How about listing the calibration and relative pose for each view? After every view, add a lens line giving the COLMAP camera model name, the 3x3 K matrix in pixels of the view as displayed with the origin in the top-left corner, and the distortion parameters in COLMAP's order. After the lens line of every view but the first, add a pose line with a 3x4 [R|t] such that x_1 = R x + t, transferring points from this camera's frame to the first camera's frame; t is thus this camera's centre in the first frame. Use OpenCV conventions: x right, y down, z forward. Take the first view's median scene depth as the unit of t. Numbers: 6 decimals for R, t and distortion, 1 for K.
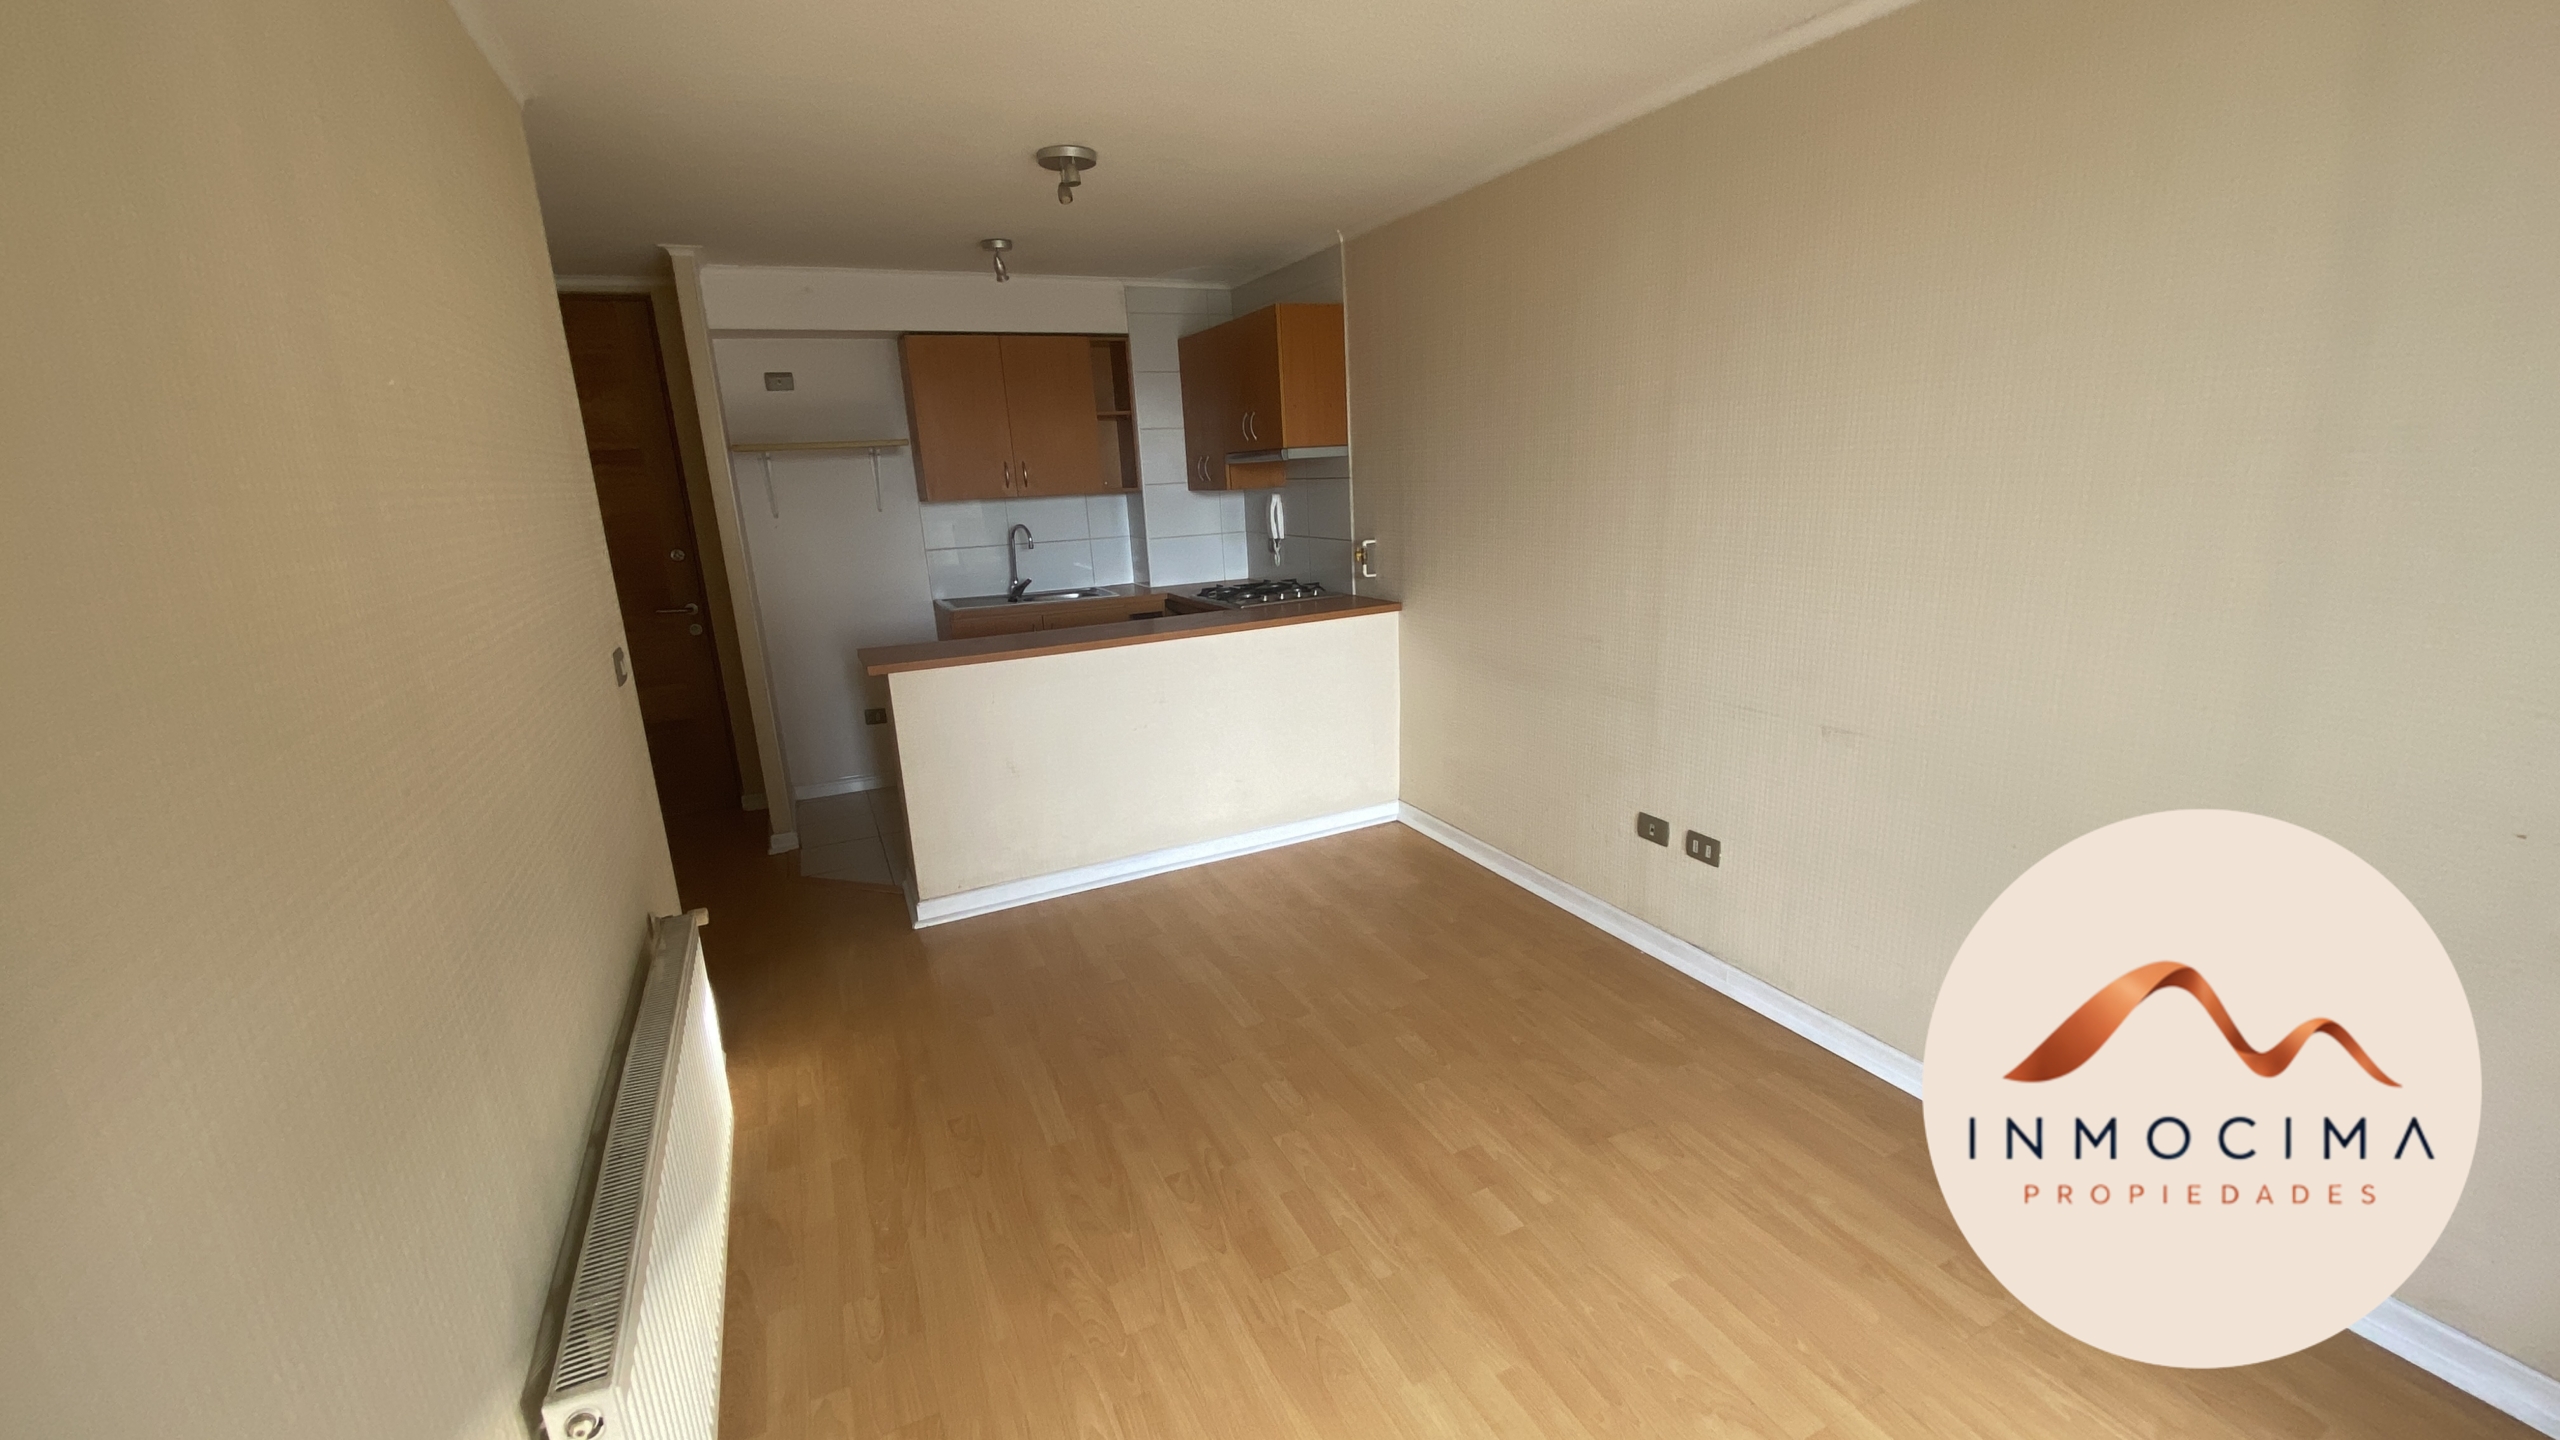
lens RADIAL K [[1039.1, 0, 1281.7], [0, 1039.1, 722.9], [0, 0, 1]] dist [0.062467, -0.044602]
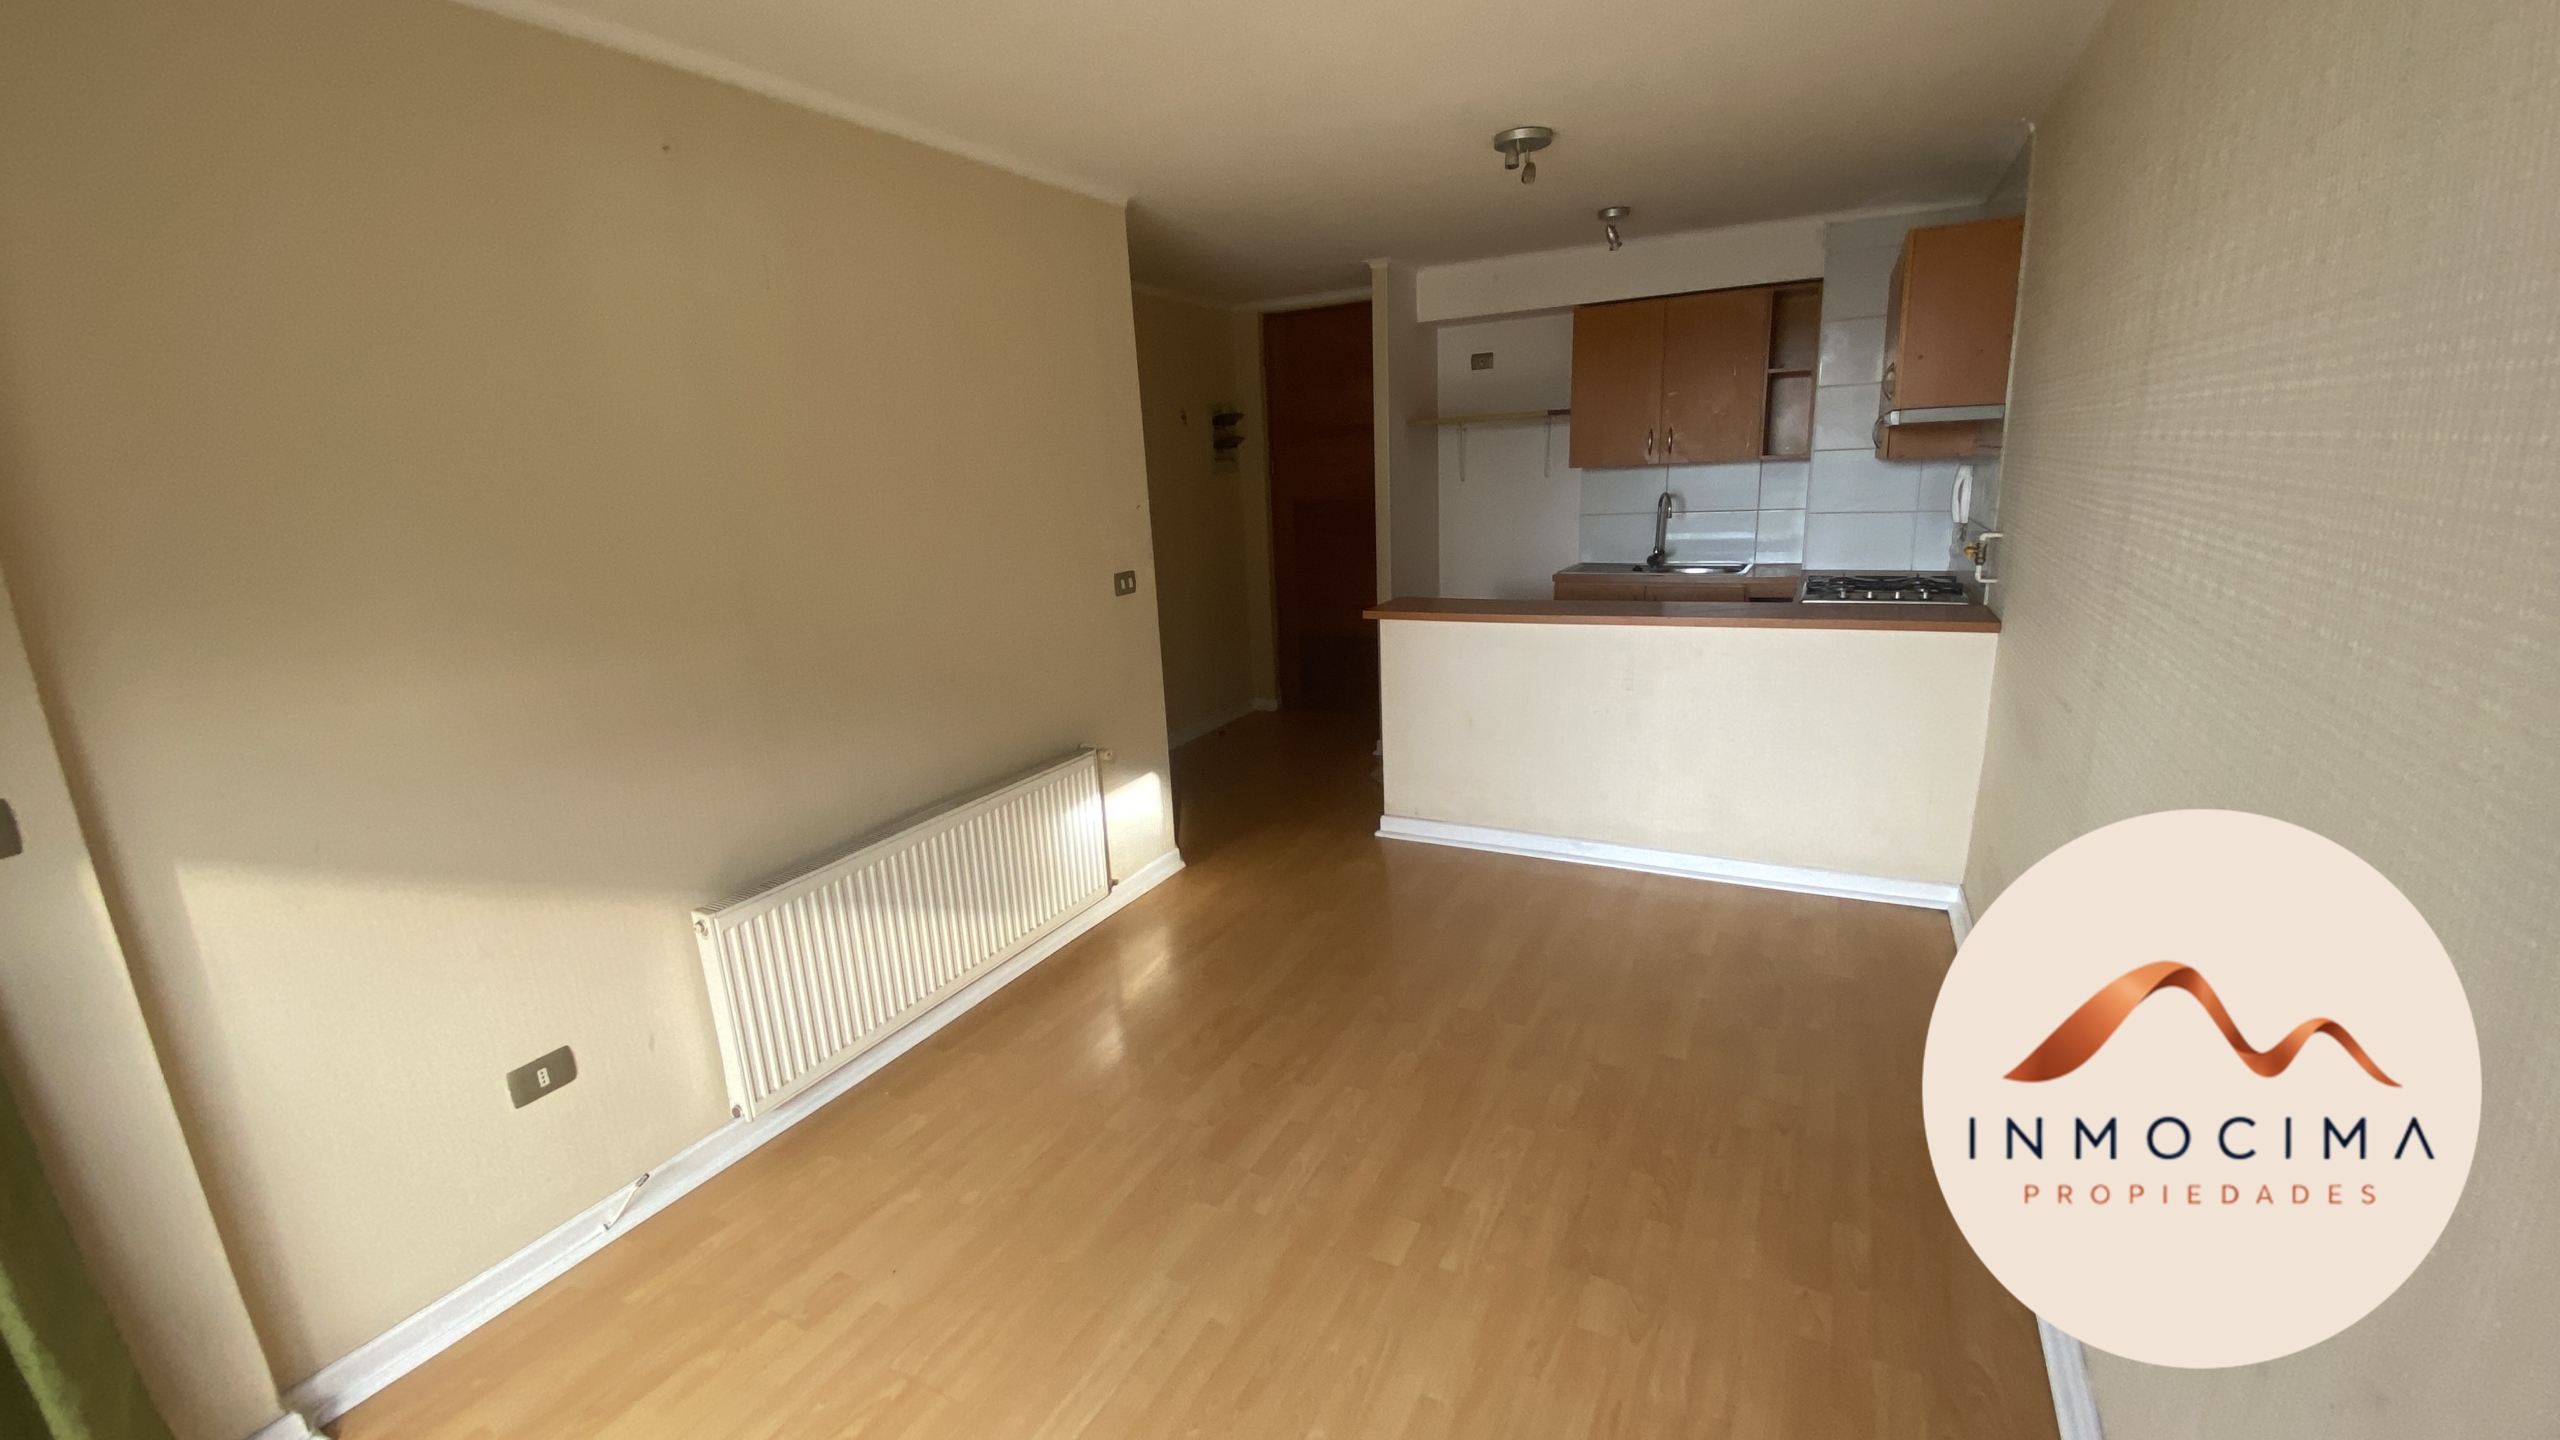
lens RADIAL K [[1039.1, 0, 1281.7], [0, 1039.1, 722.9], [0, 0, 1]] dist [0.062467, -0.044602]
pose [[0.607839, 0.215244, -0.764331, 0.432283], [-0.182129, 0.974690, 0.129645, -0.057307], [0.772891, 0.060404, 0.631657, 0.158810]]
